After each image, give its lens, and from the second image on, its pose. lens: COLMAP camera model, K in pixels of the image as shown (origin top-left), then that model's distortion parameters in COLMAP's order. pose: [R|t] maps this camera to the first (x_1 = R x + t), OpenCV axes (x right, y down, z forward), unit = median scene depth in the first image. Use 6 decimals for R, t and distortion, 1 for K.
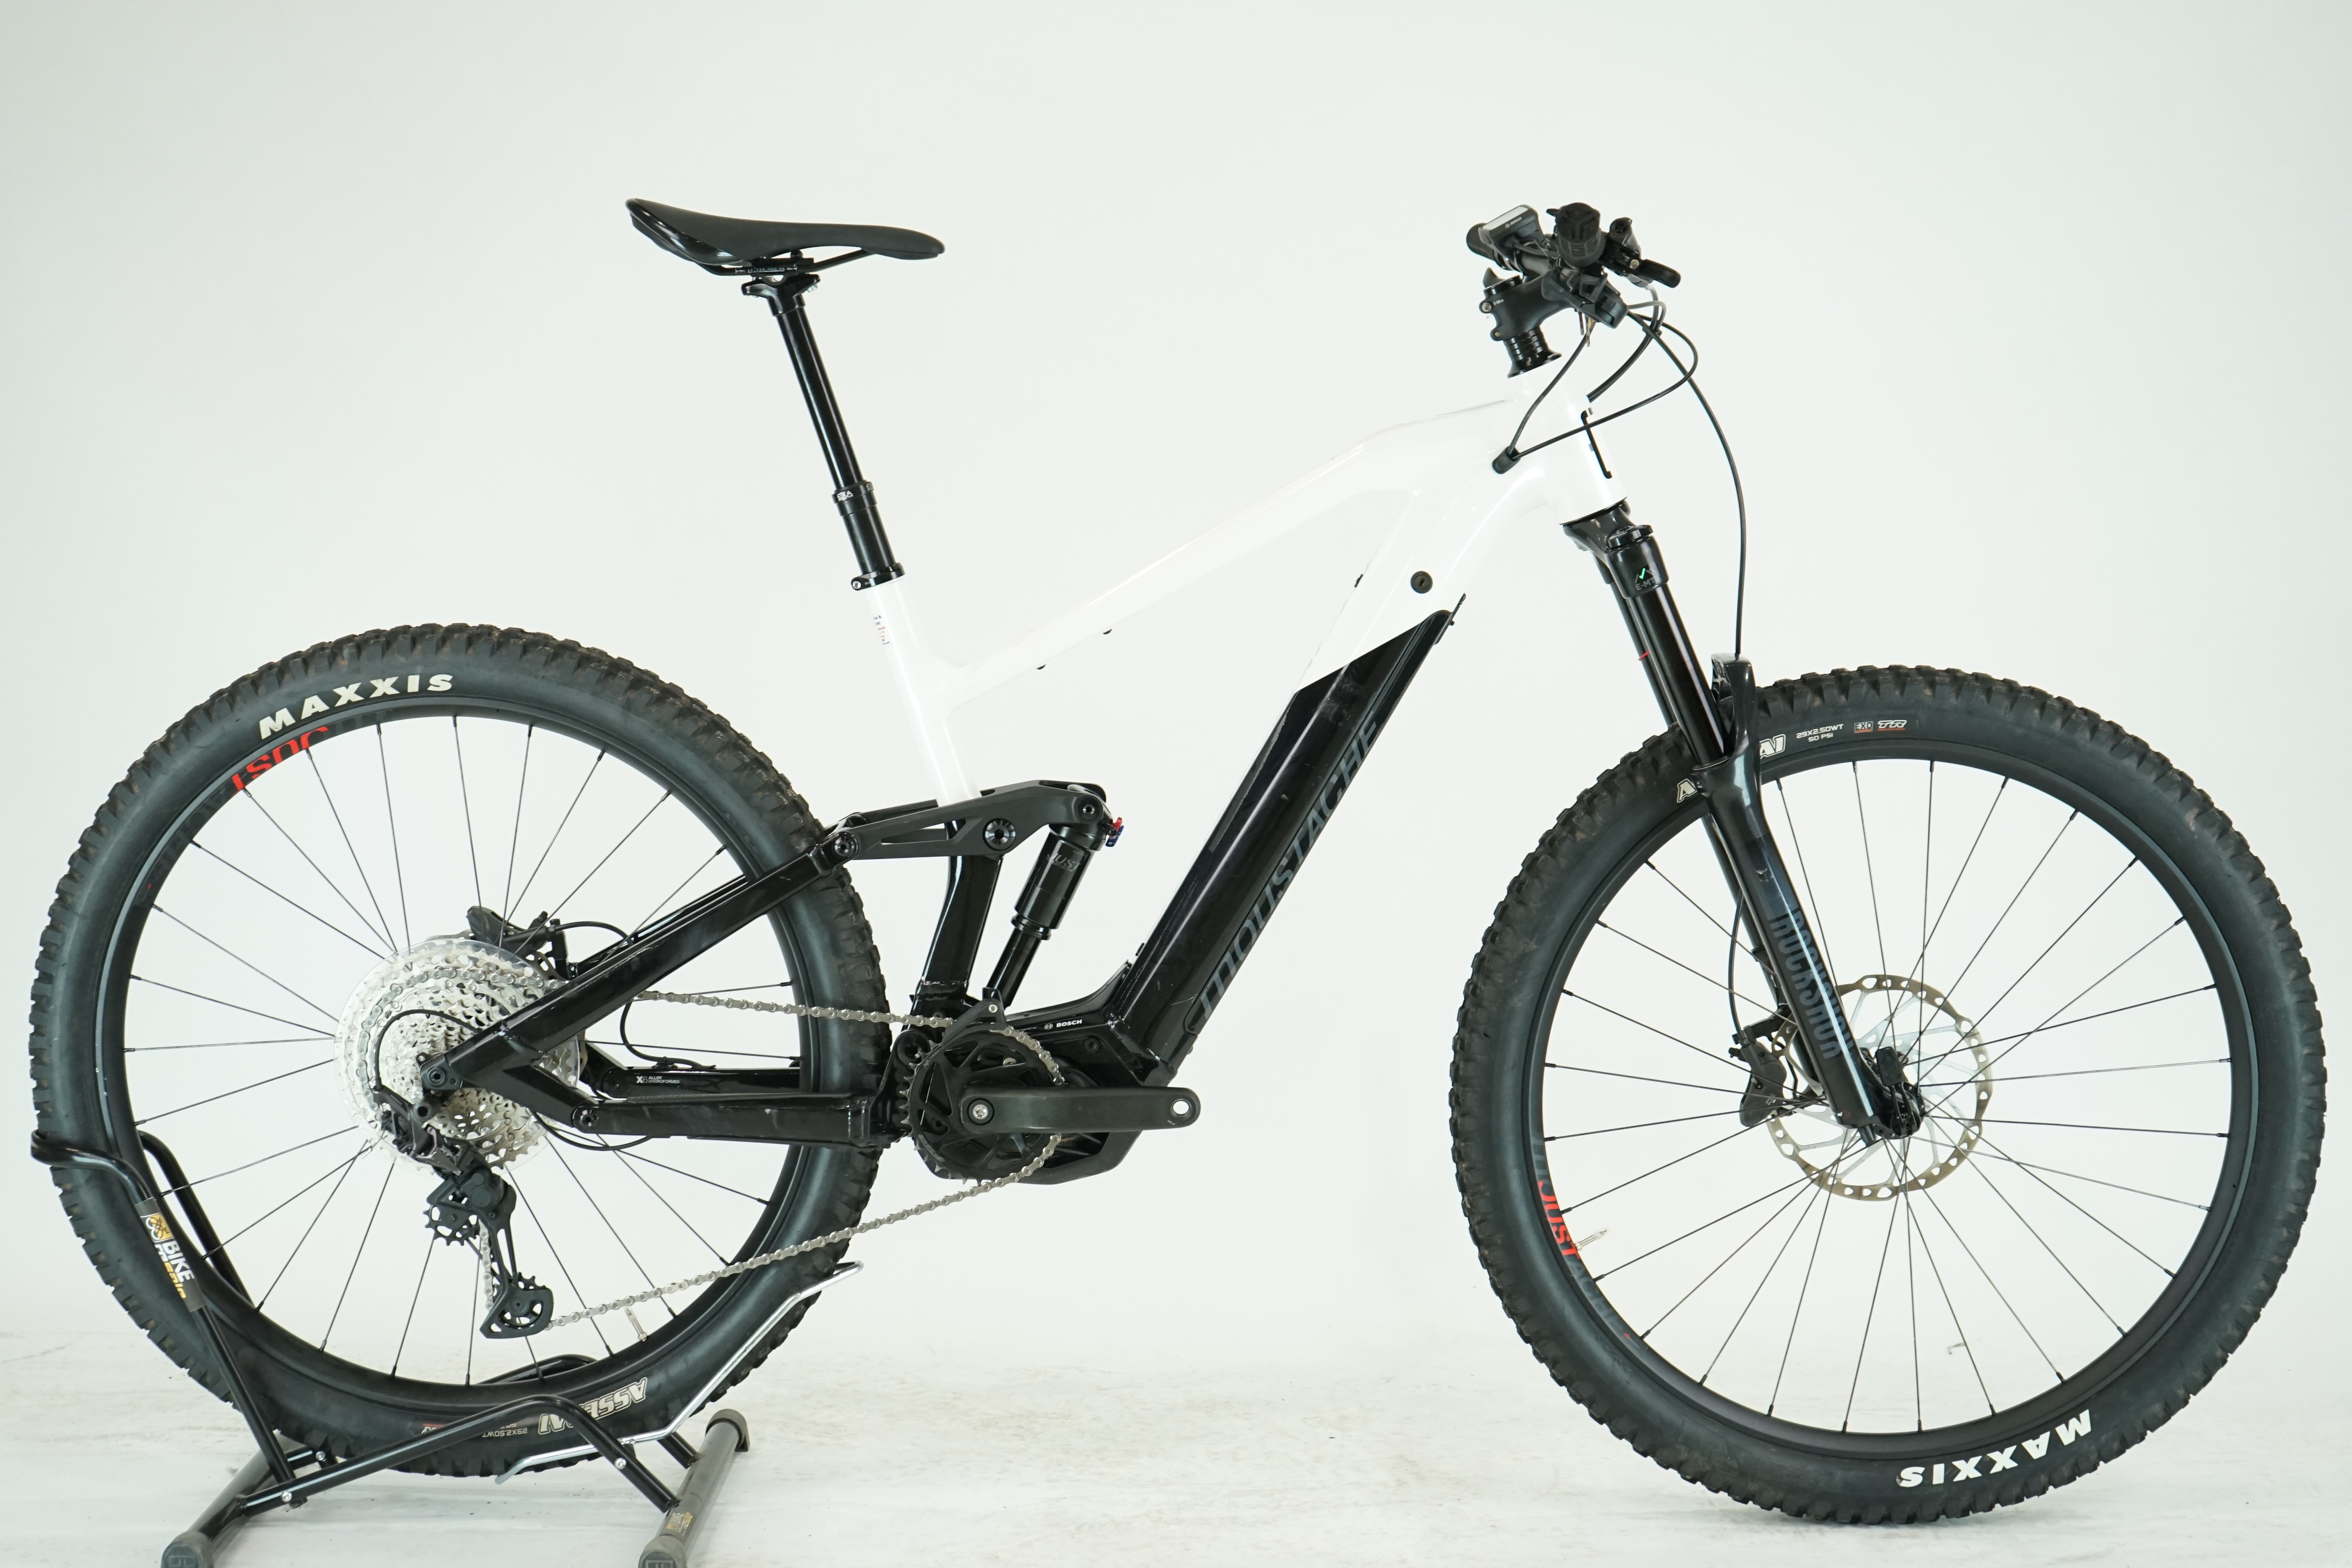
lens RADIAL K [[3576.5, 0, 1175.4], [0, 3576.5, 791.0], [0, 0, 1]] dist [-0.014930, 0.000000]
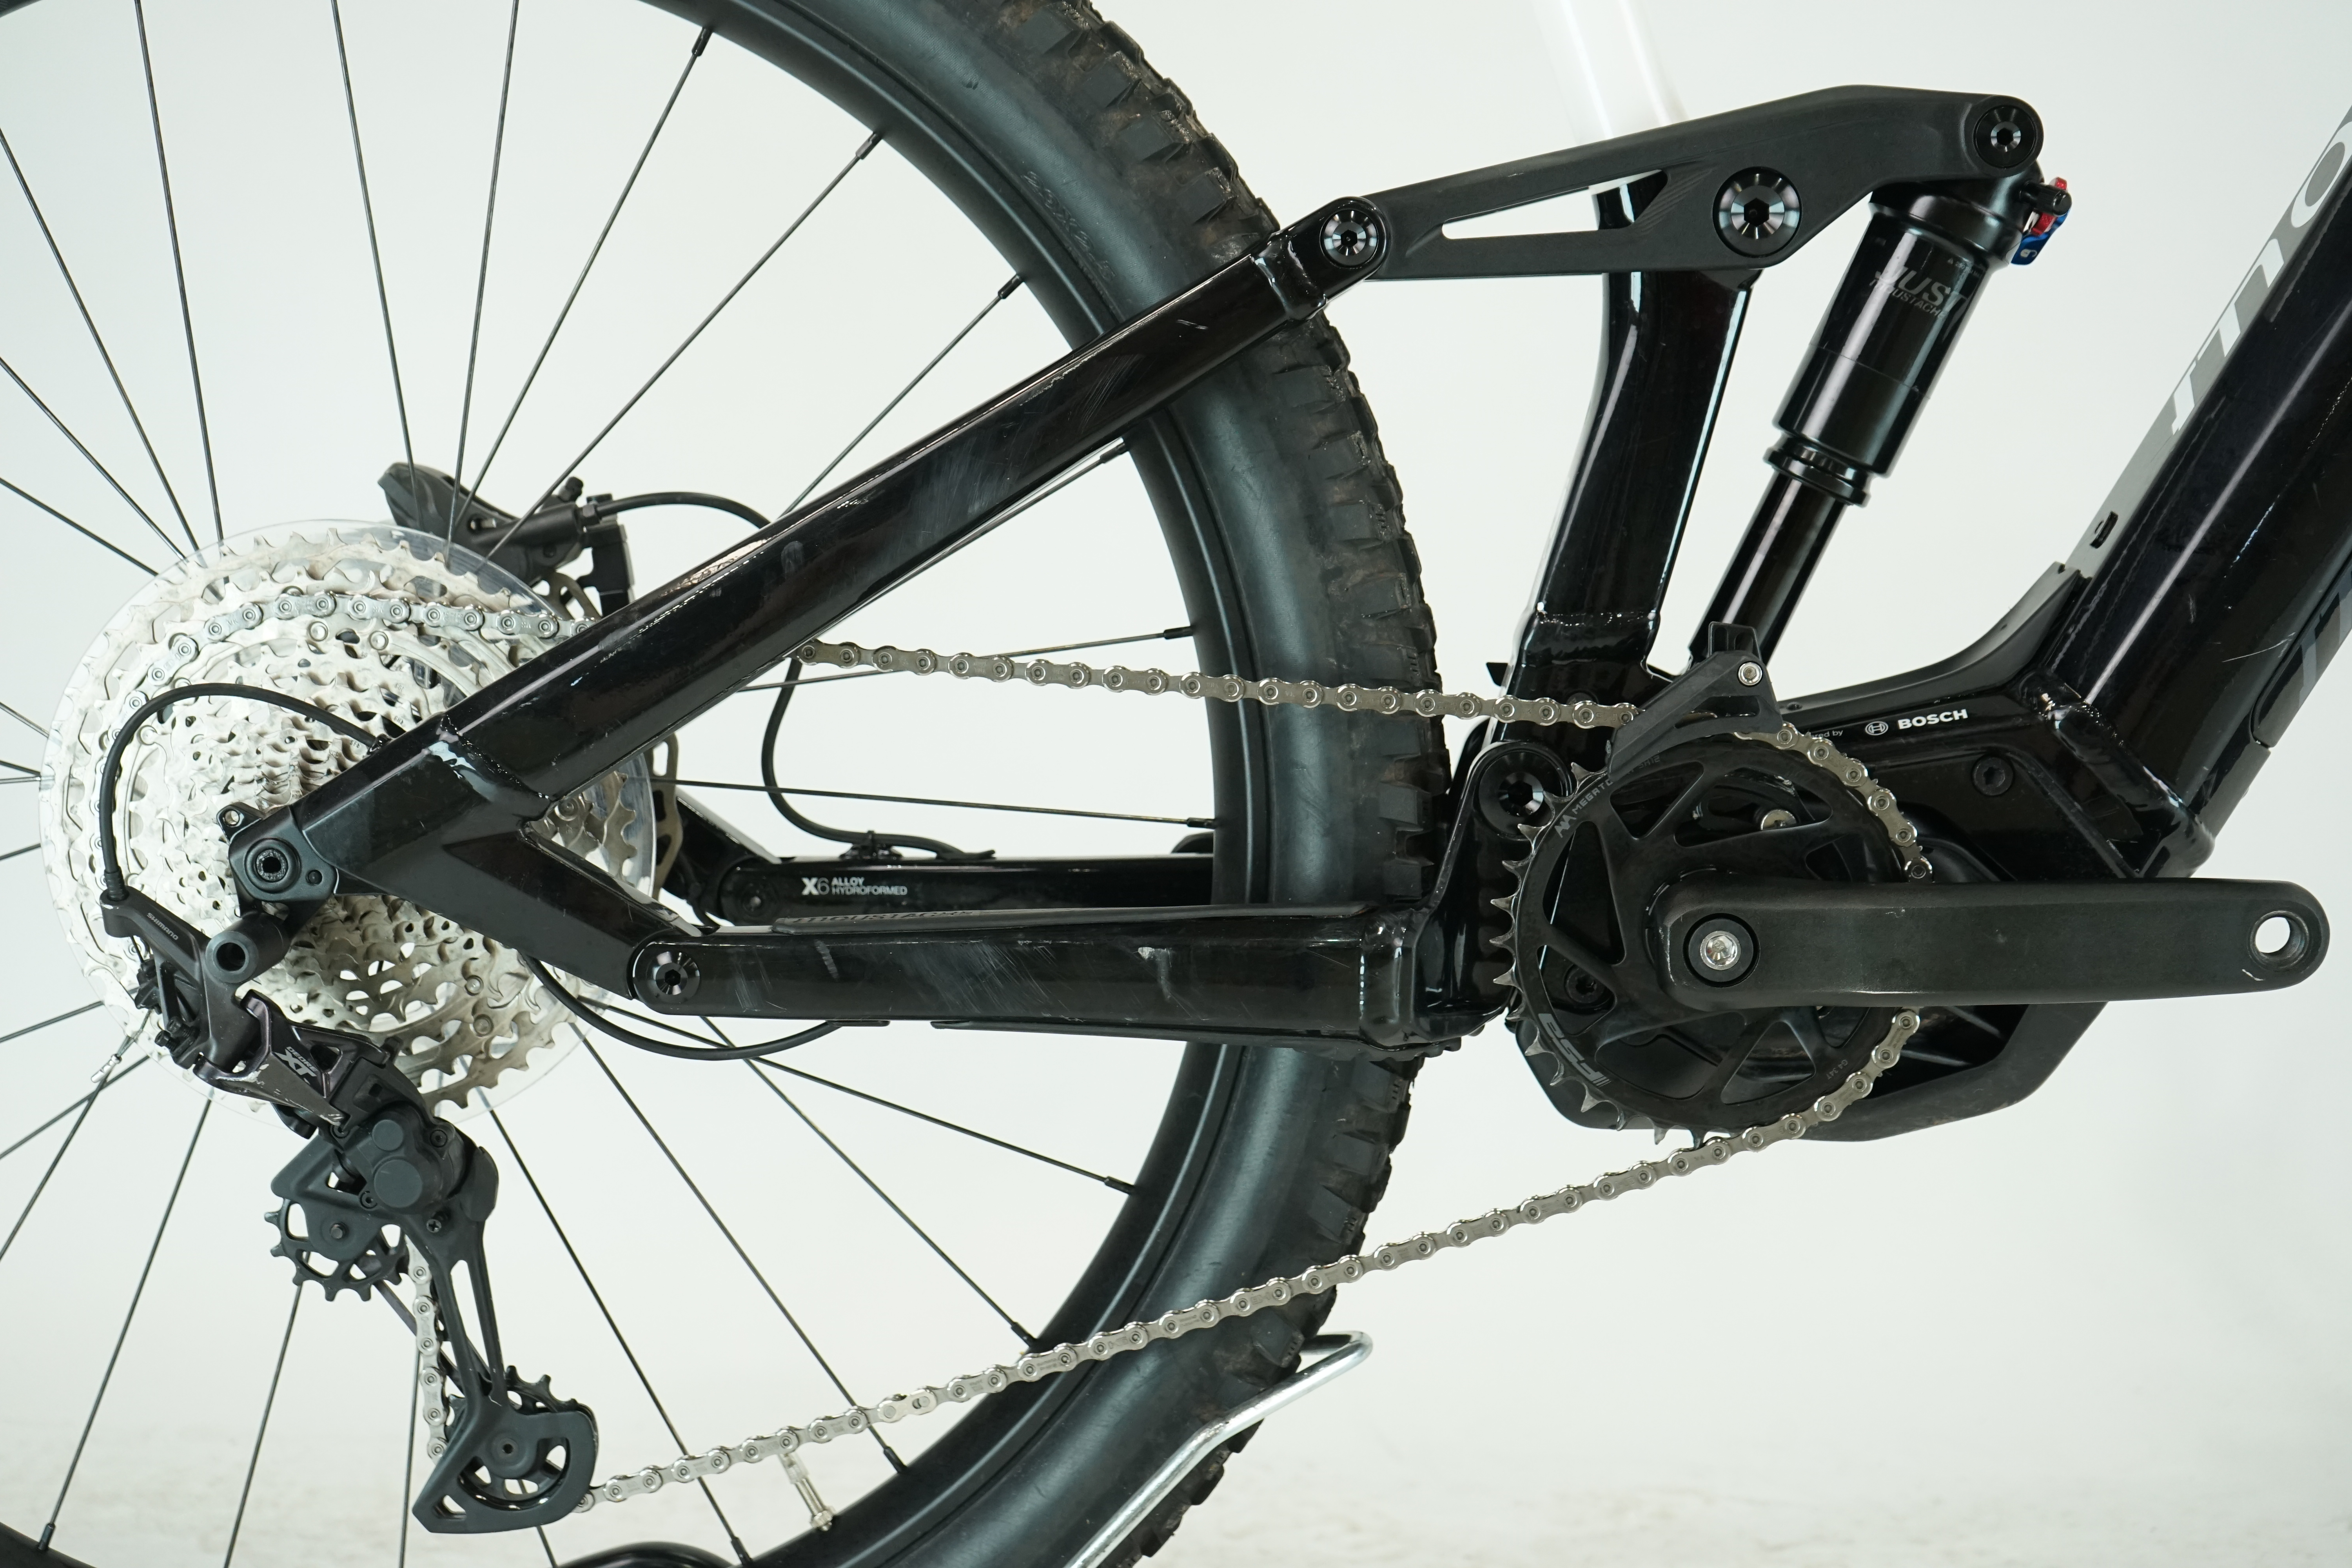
lens RADIAL K [[3071.7, 0, 1179.7], [0, 3071.7, 770.5], [0, 0, 1]] dist [-0.002963, 0.000000]
pose [[0.999411, -0.007276, -0.033522, -0.098773], [0.007519, 0.999946, 0.007108, 0.067567], [0.033468, -0.007356, 0.999413, 0.671406]]
